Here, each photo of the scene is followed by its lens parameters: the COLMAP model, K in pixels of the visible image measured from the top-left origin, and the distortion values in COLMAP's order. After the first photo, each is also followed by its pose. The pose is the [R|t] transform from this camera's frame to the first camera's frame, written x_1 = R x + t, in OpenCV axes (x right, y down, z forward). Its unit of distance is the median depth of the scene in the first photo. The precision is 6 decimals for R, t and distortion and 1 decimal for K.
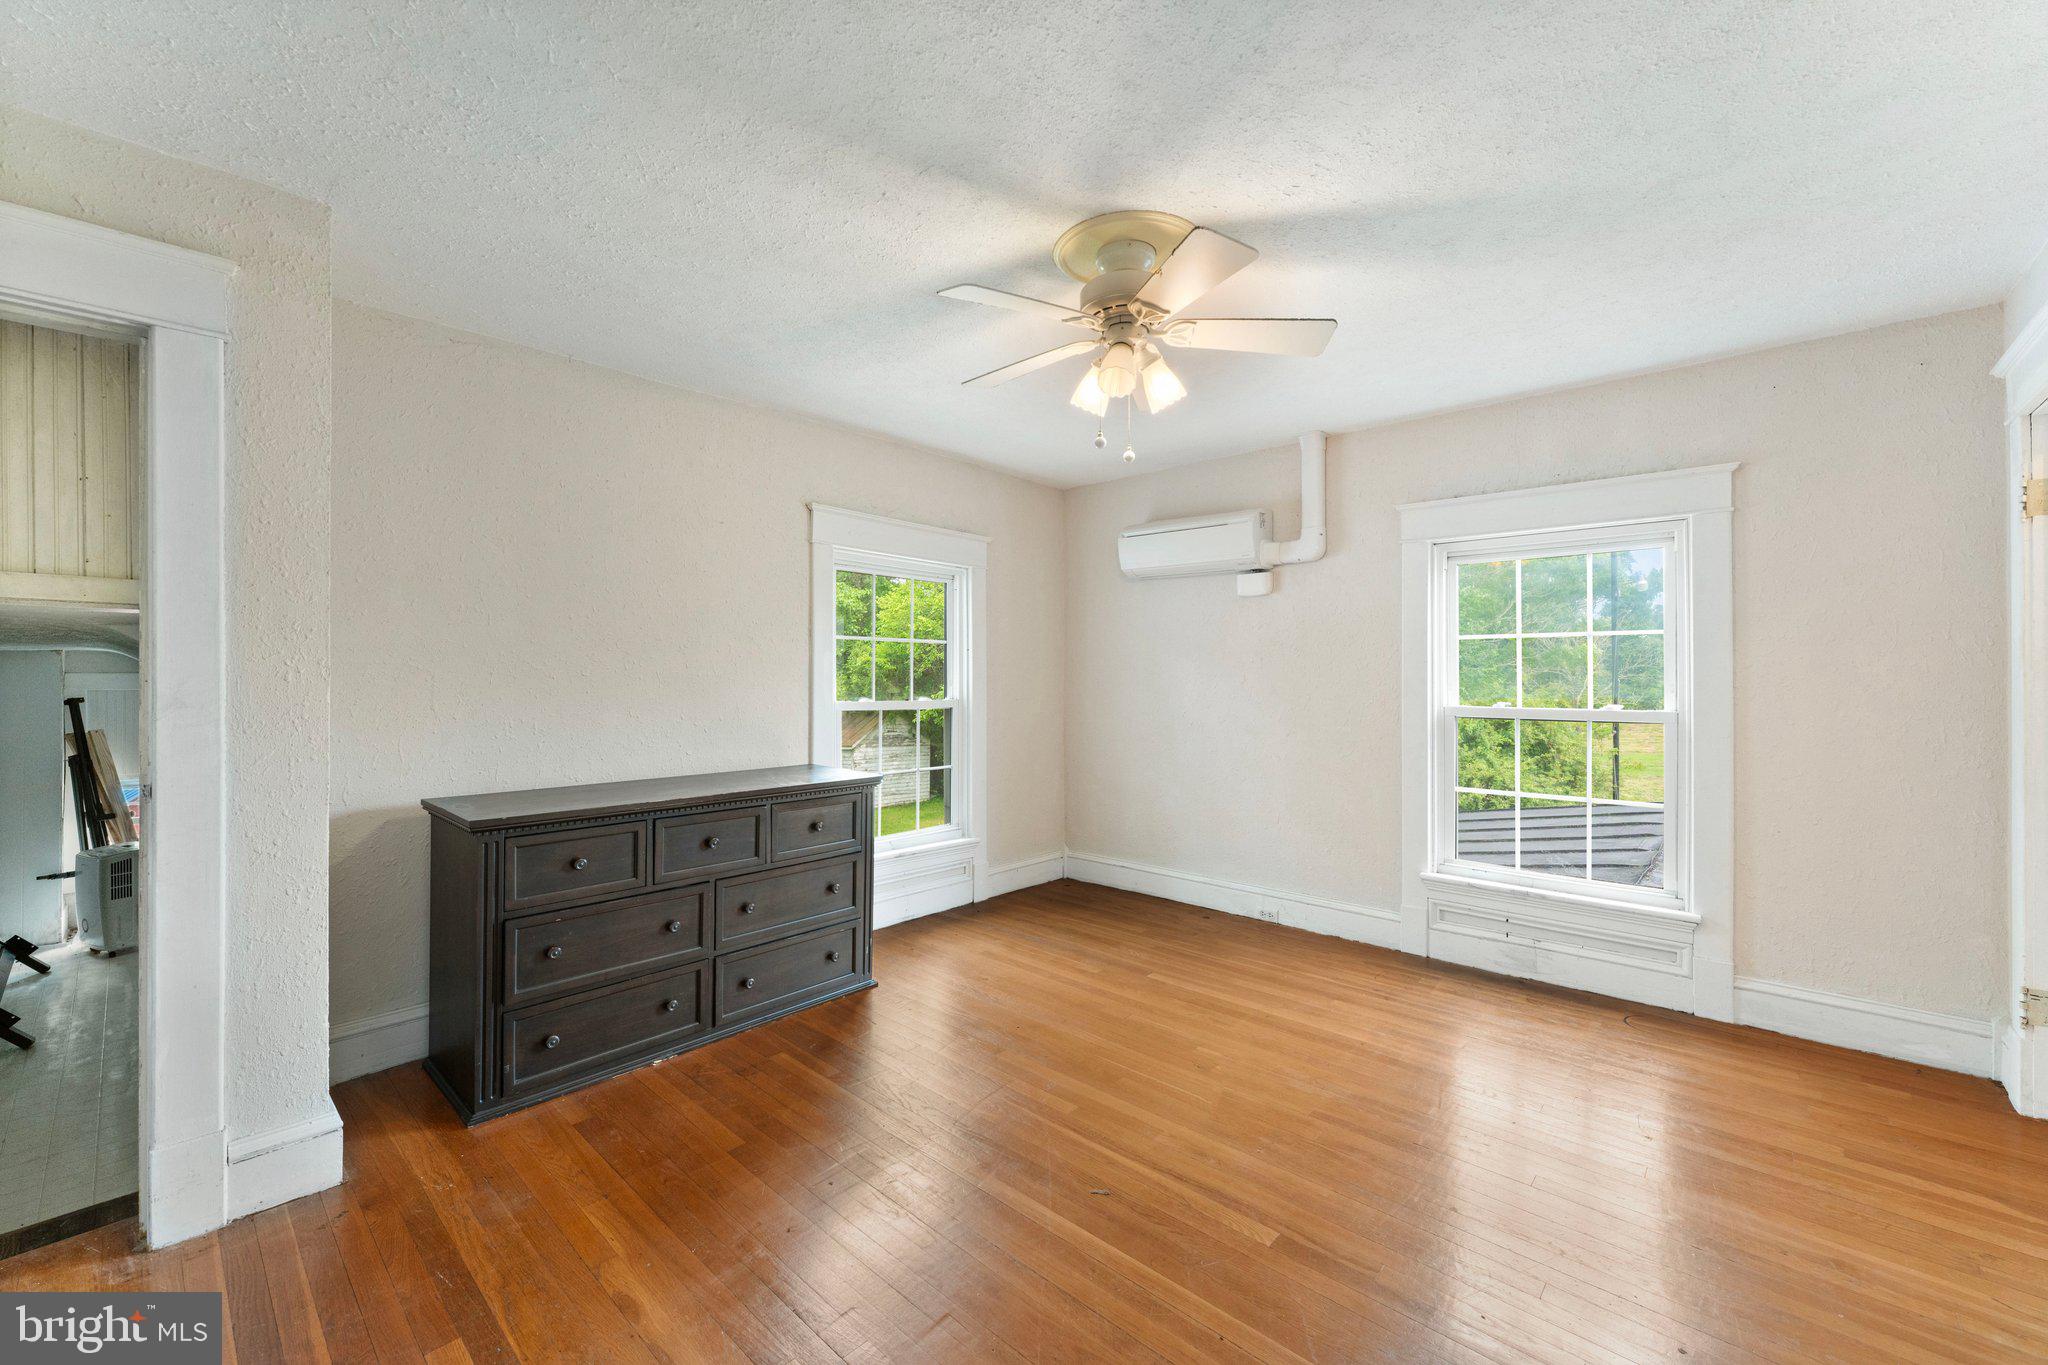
lens RADIAL K [[826.4, 0, 1010.9], [0, 826.4, 680.7], [0, 0, 1]] dist [0.006156, 0.000259]
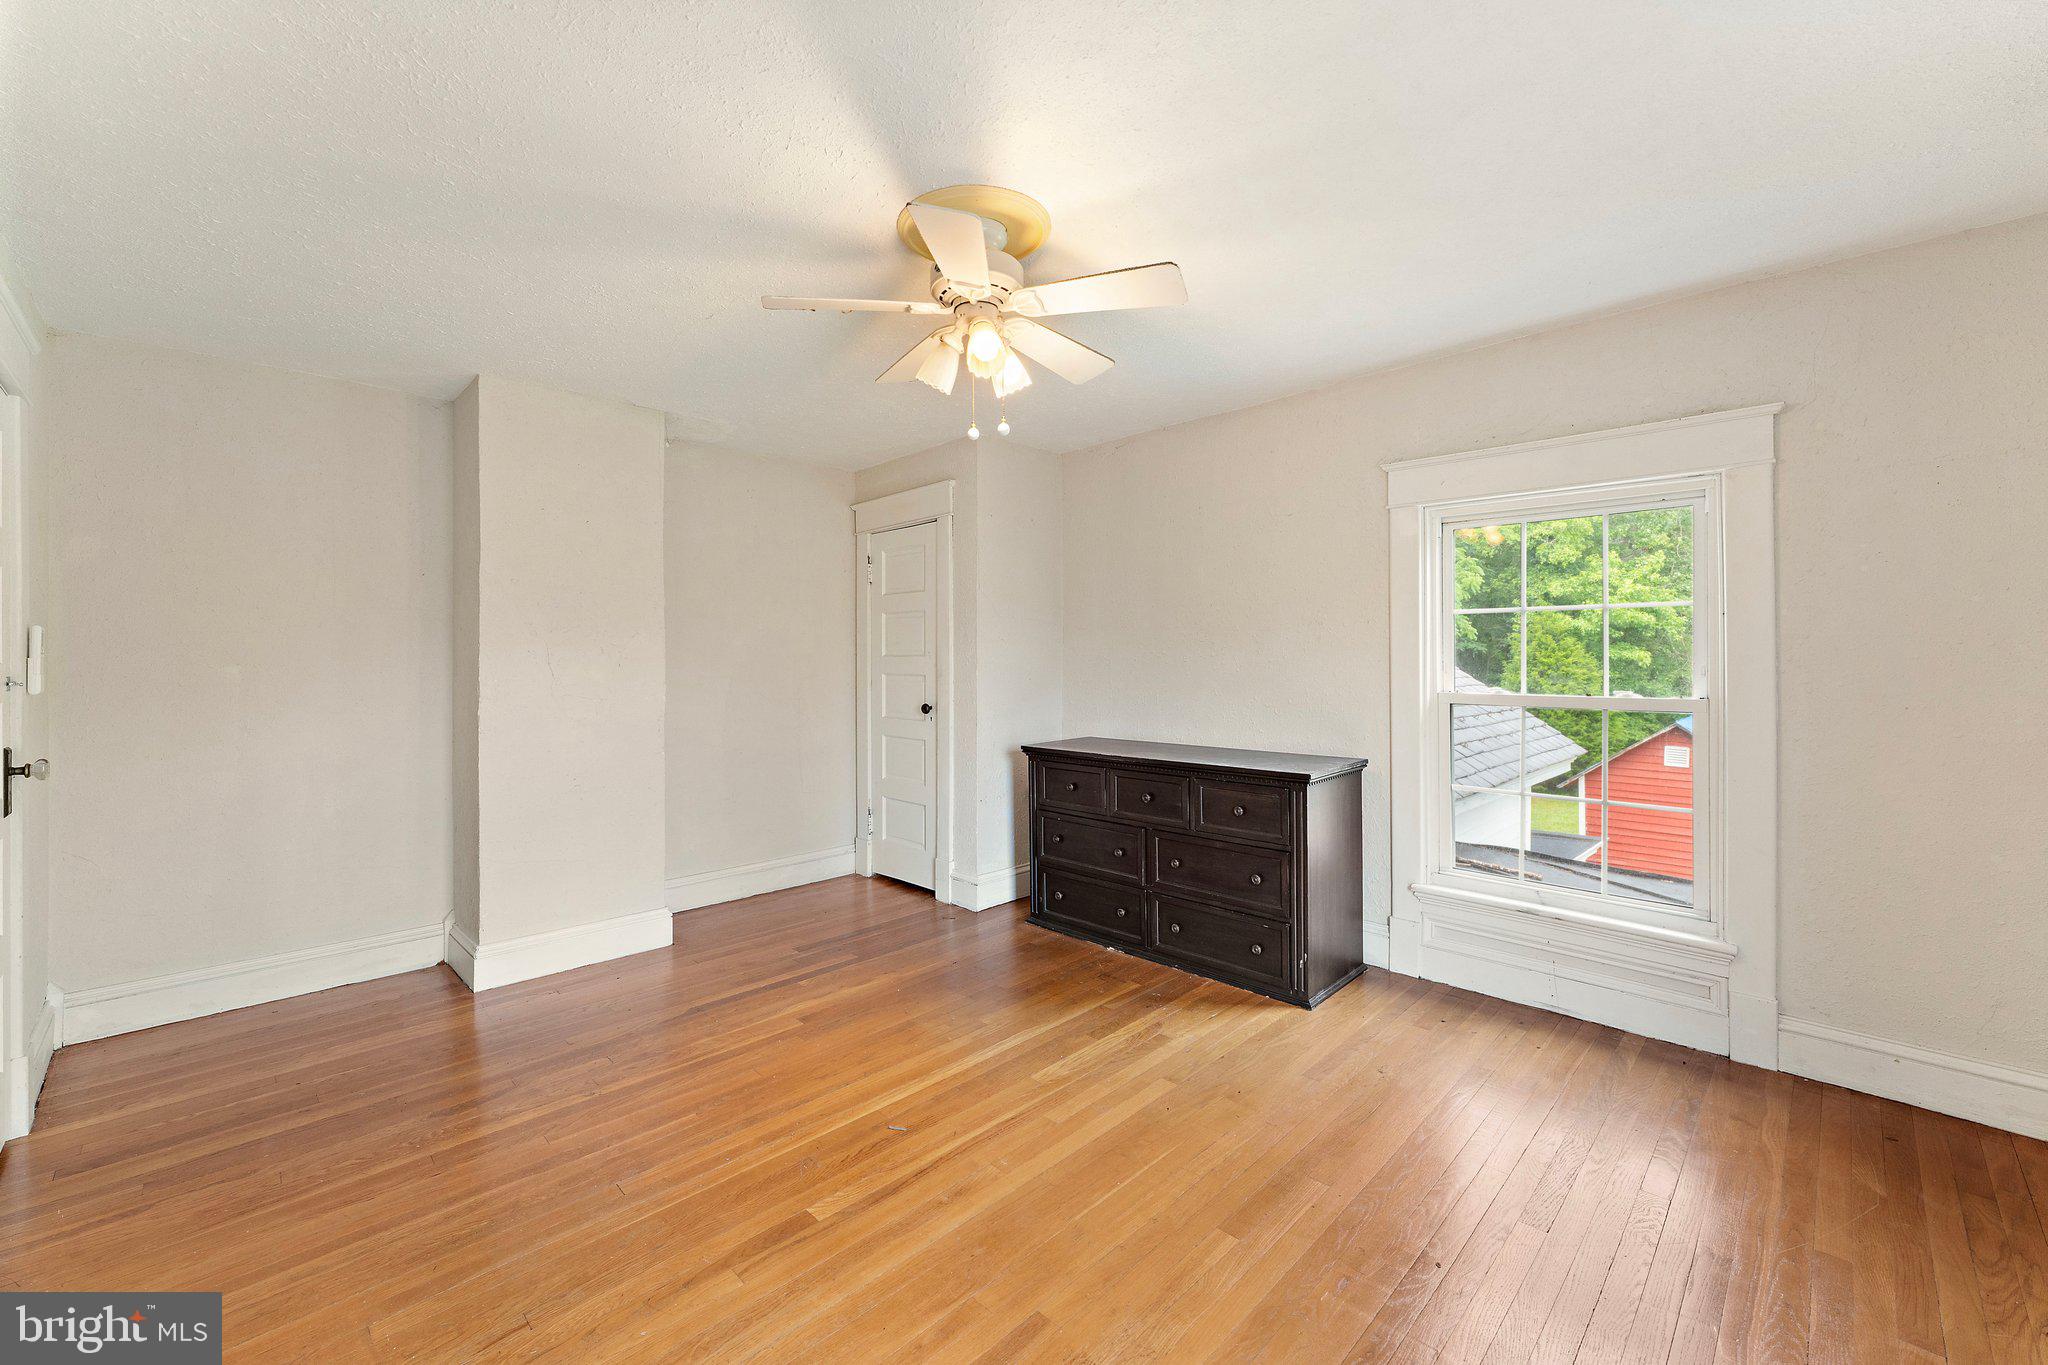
lens RADIAL K [[826.4, 0, 1012.1], [0, 826.4, 664.4], [0, 0, 1]] dist [0.006156, 0.000259]
pose [[-0.043107, 0.007939, -0.999039, 0.951912], [0.001369, 0.999968, 0.007888, -0.013343], [0.999070, -0.001027, -0.043117, 0.923413]]
